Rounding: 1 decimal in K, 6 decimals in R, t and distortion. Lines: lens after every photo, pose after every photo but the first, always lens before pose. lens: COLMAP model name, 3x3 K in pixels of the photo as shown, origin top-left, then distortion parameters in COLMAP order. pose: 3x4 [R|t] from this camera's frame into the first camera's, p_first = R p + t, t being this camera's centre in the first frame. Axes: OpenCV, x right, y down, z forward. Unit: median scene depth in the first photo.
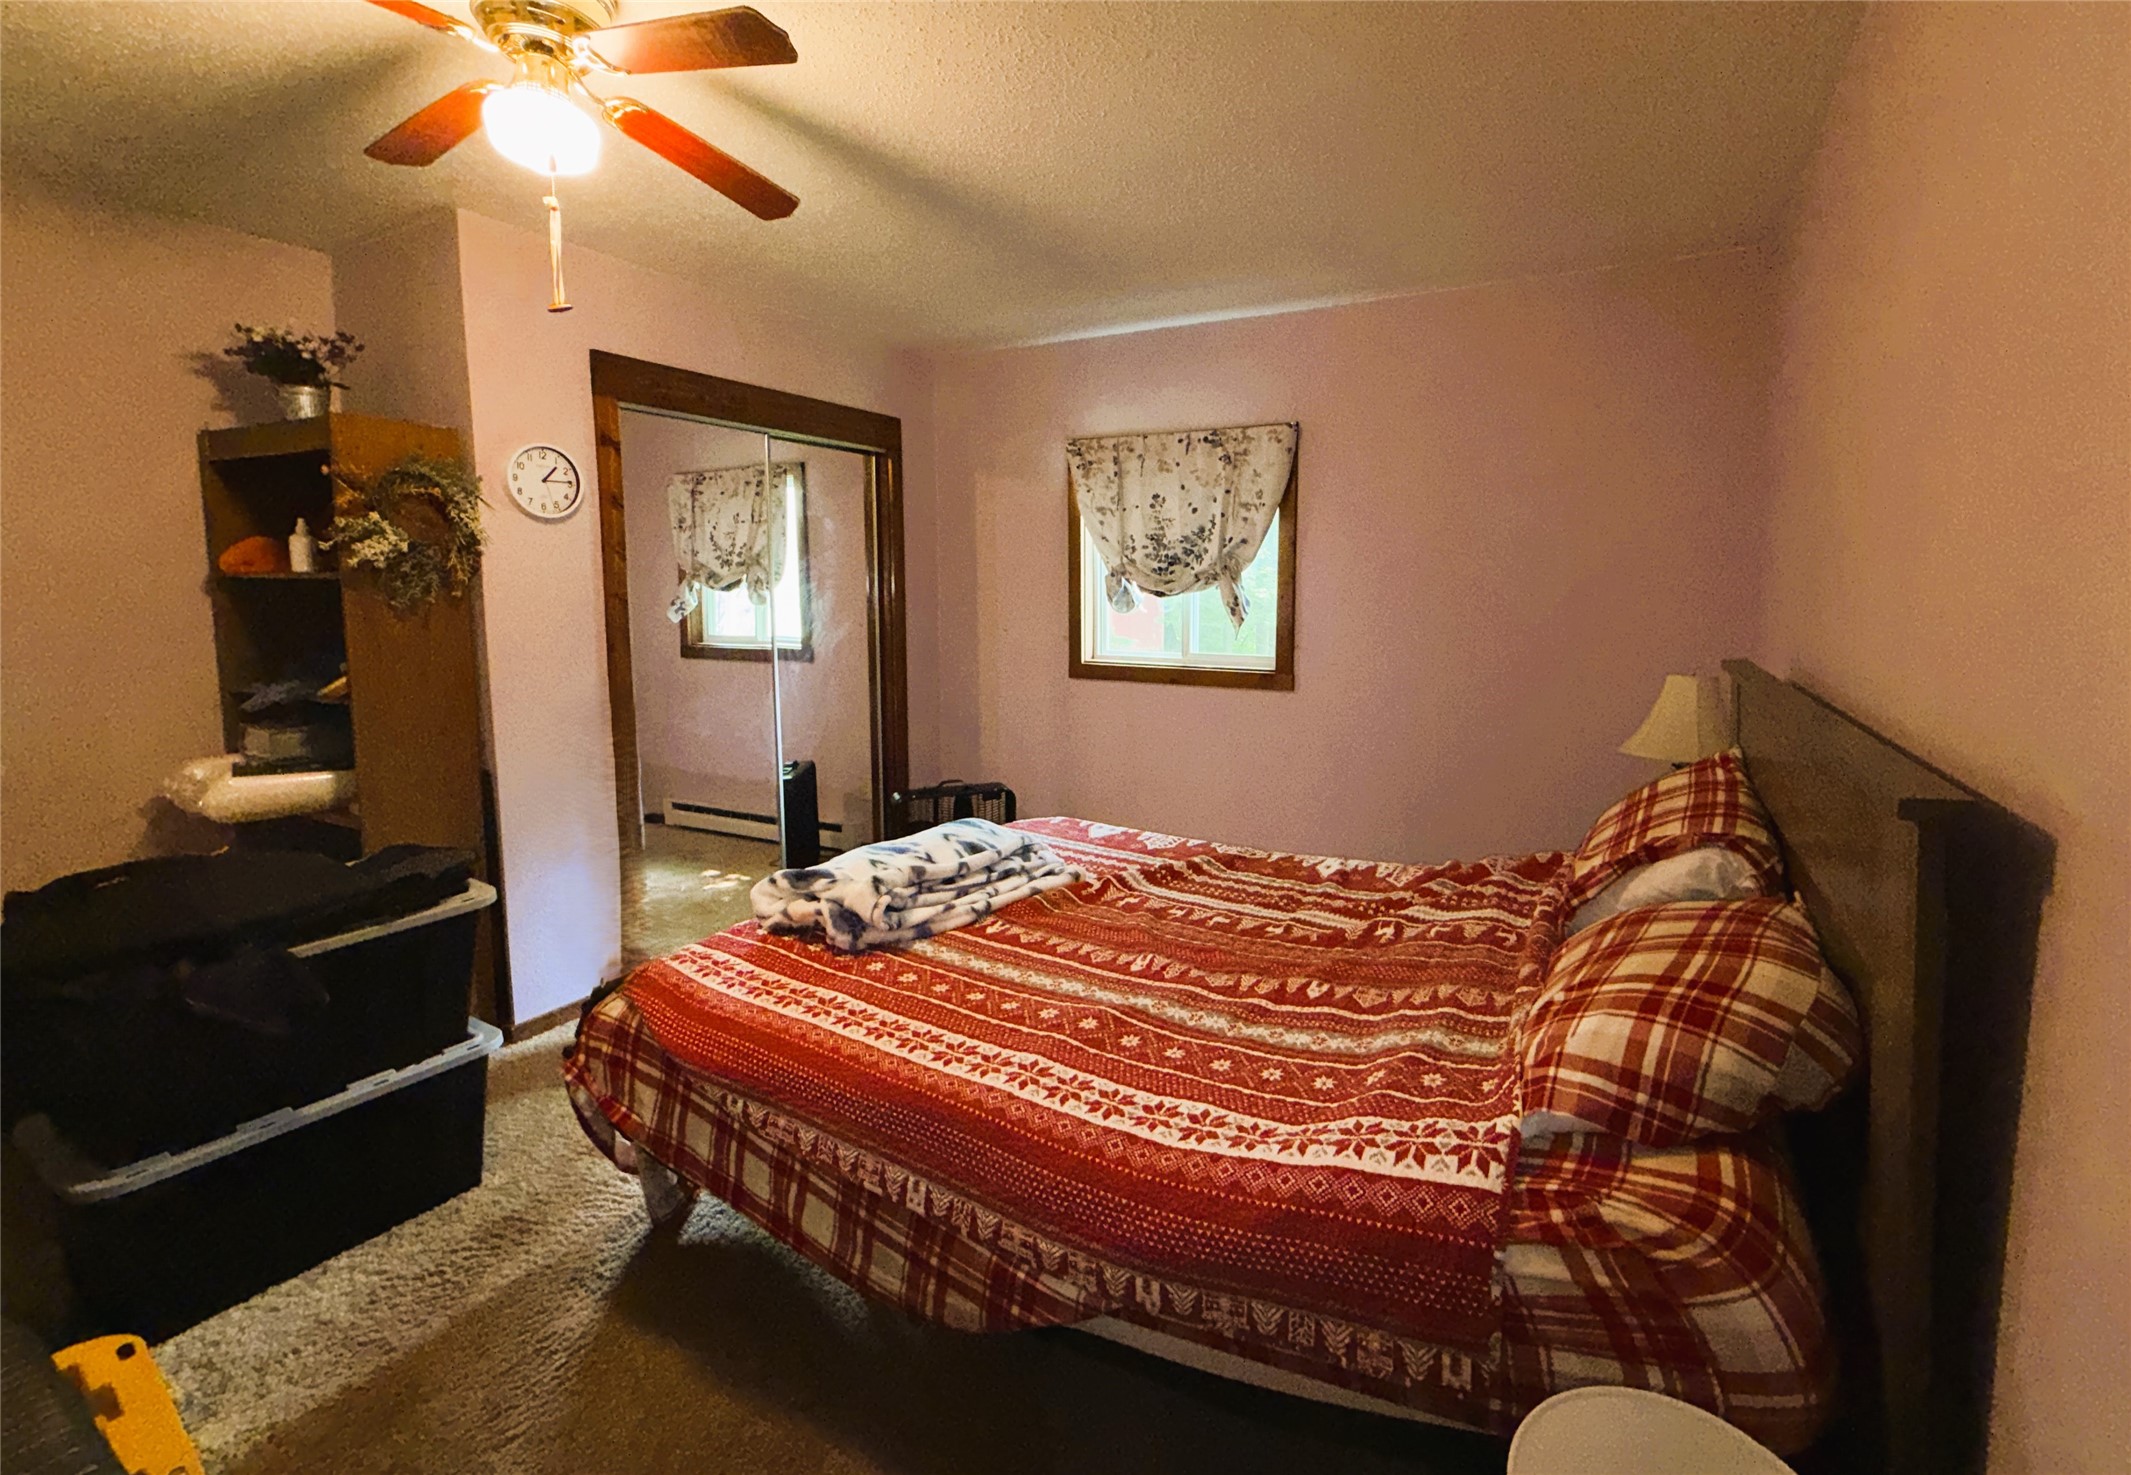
lens RADIAL K [[885.3, 0, 1128.4], [0, 885.3, 669.0], [0, 0, 1]] dist [0.002048, 0.000061]
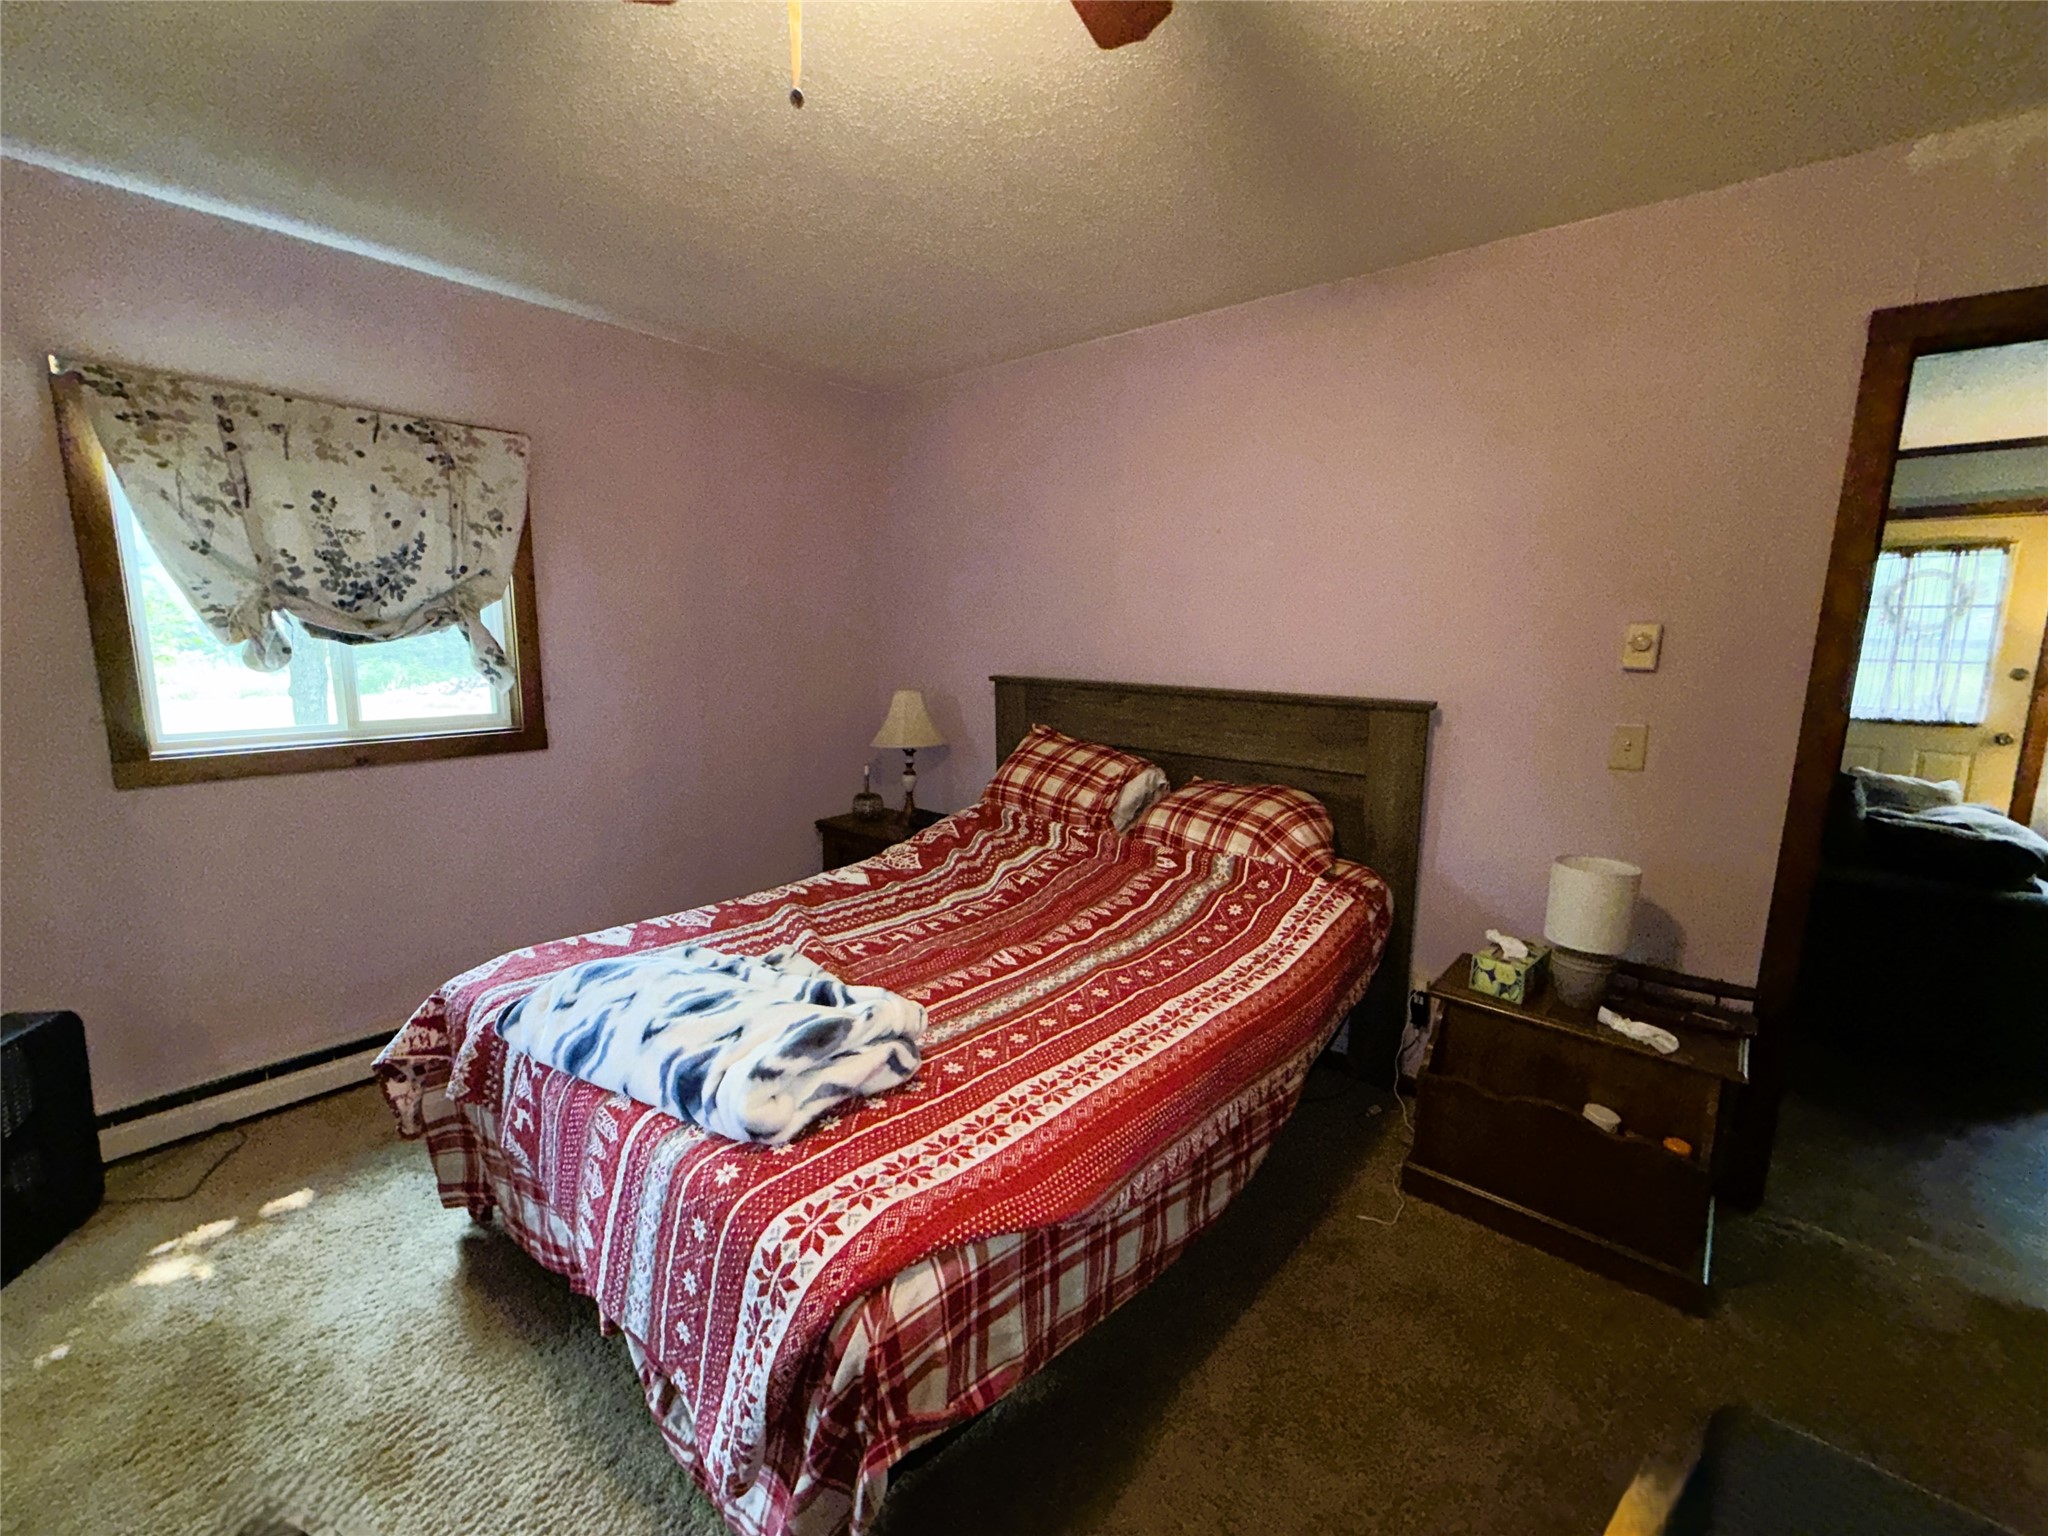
lens RADIAL K [[824.5, 0, 1023.2], [0, 824.5, 764.1], [0, 0, 1]] dist [0.000794, -0.000104]
pose [[0.255312, -0.159566, 0.953601, -0.502410], [0.083277, 0.986252, 0.142733, -0.039538], [-0.963266, 0.042972, 0.265090, 0.346476]]
